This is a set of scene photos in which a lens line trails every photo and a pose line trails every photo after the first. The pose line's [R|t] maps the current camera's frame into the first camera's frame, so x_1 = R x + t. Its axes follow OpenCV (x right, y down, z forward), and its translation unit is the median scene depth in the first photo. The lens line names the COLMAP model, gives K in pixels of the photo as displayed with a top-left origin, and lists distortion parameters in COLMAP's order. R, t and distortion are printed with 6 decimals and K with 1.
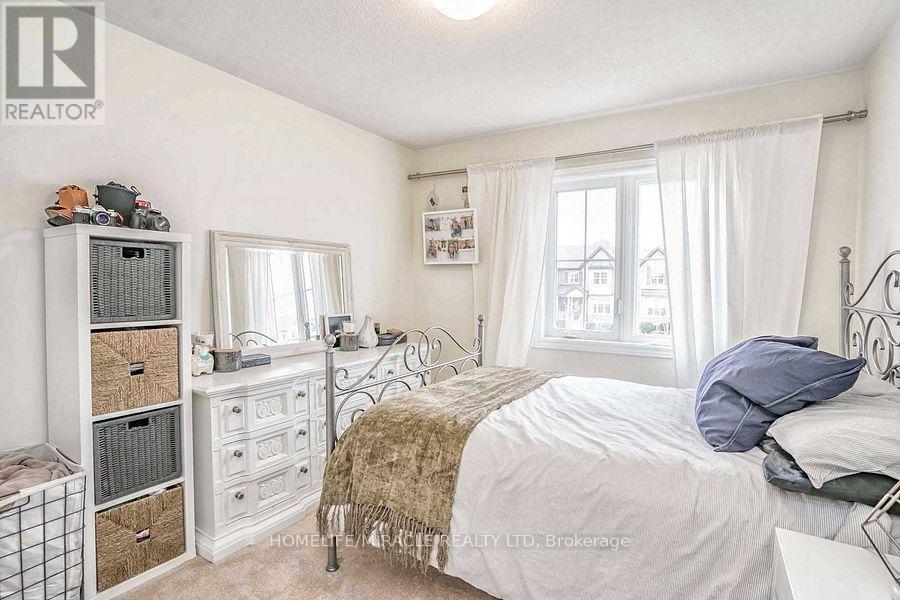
lens RADIAL K [[448.8, 0, 447.9], [0, 448.8, 298.8], [0, 0, 1]] dist [-0.044946, 0.001044]
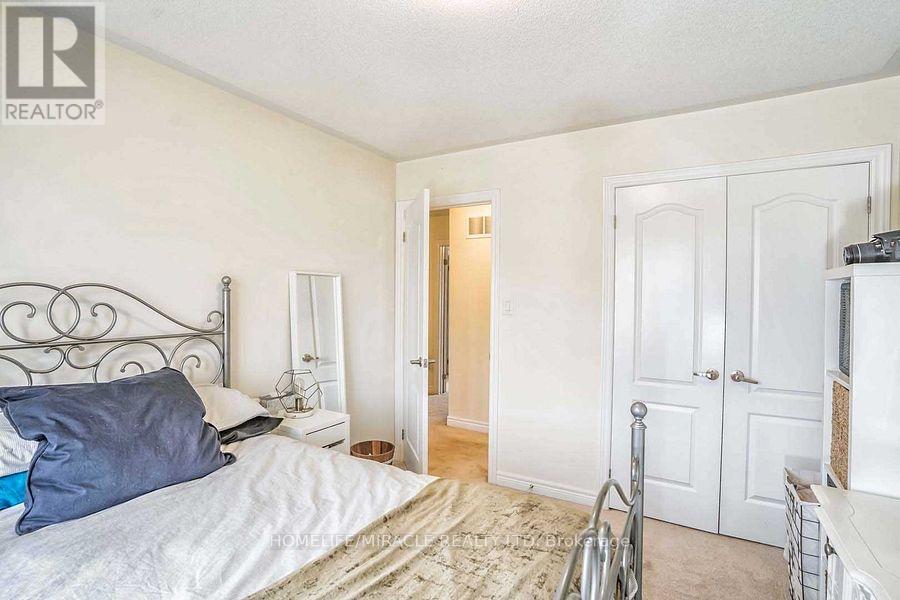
lens RADIAL K [[427.3, 0, 449.9], [0, 427.3, 302.3], [0, 0, 1]] dist [-0.040836, 0.000156]
pose [[-0.999554, -0.013080, -0.026861, 0.037739], [-0.014346, 0.998770, 0.047464, -0.064225], [0.026207, 0.047828, -0.998512, 1.019384]]
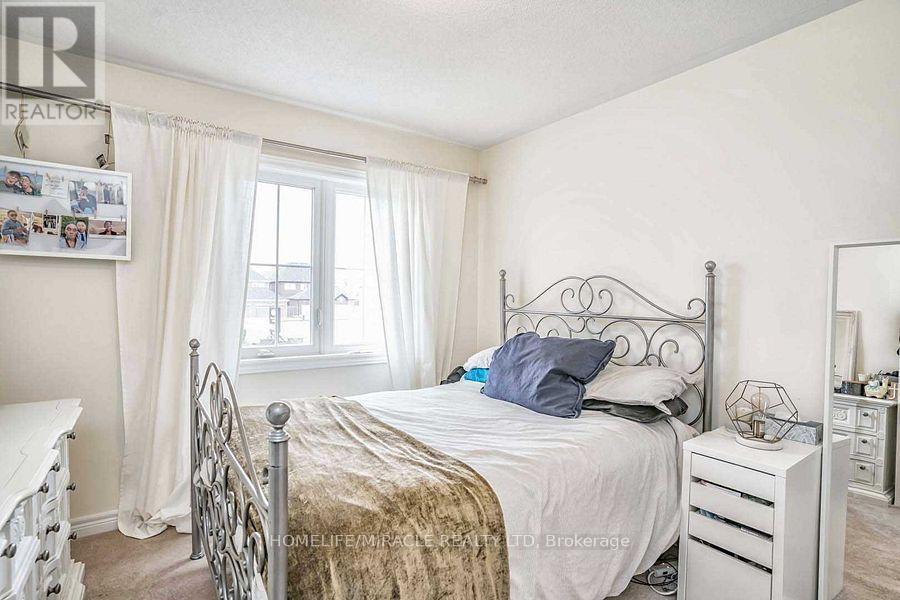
lens RADIAL K [[448.8, 0, 447.9], [0, 448.8, 298.8], [0, 0, 1]] dist [-0.044946, 0.001044]
pose [[0.374646, -0.010376, 0.927110, -0.396338], [0.019435, 0.999806, 0.003336, -0.019920], [-0.926964, 0.016769, 0.374774, 0.401767]]
